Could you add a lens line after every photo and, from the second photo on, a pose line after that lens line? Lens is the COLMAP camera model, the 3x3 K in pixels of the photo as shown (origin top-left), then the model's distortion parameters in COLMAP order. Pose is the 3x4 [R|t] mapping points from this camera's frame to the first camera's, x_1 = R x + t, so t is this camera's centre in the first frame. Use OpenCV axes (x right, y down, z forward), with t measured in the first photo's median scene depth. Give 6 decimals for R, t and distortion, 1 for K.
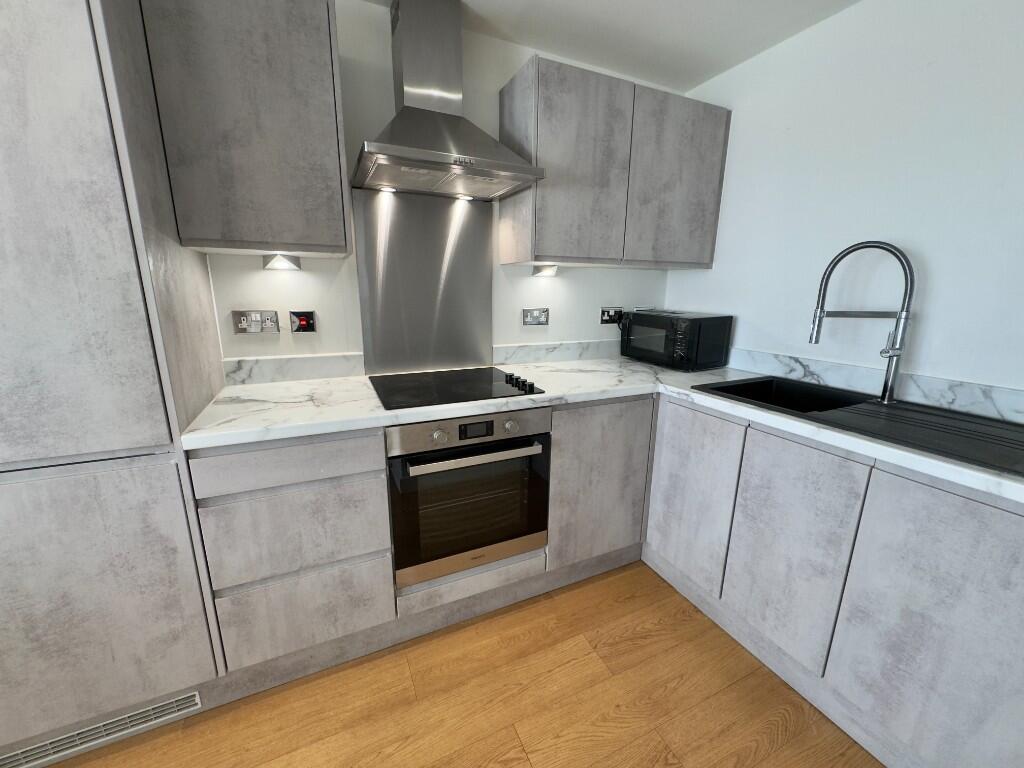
lens RADIAL K [[408.1, 0, 512.0], [0, 408.1, 384.0], [0, 0, 1]] dist [-0.000097, 0.000267]
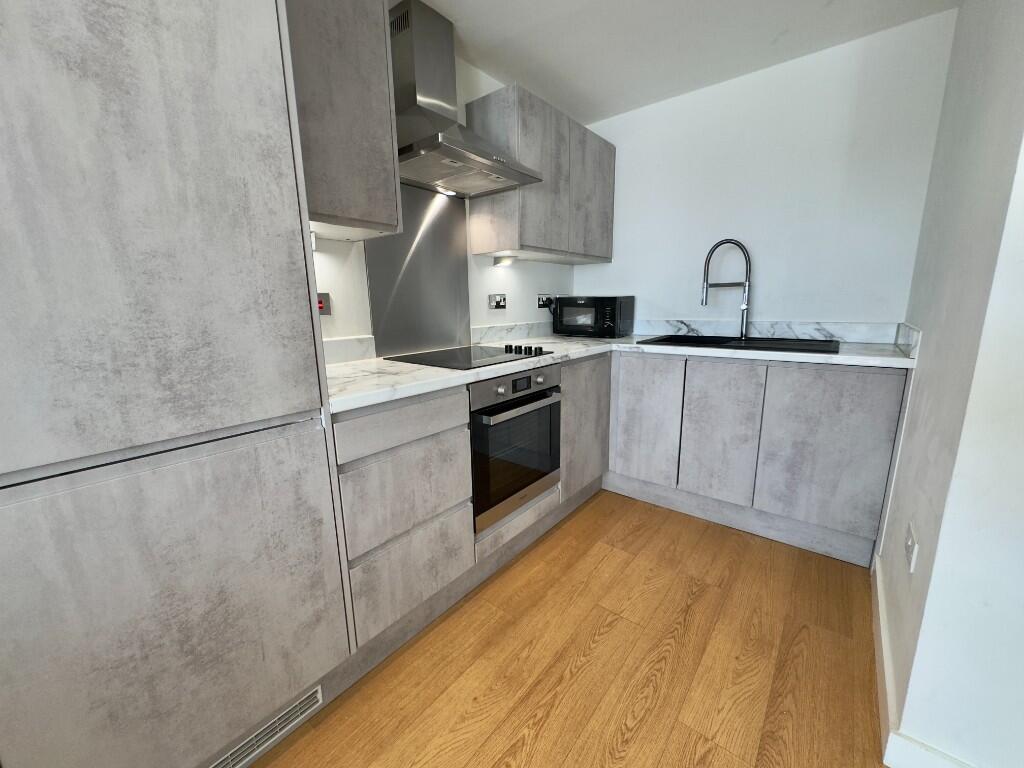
lens RADIAL K [[408.1, 0, 512.0], [0, 408.1, 384.0], [0, 0, 1]] dist [-0.000097, 0.000267]
pose [[0.897843, -0.113500, 0.425436, -0.704218], [0.127952, 0.991765, -0.005442, 0.129975], [-0.421315, 0.059321, 0.904972, -0.077363]]
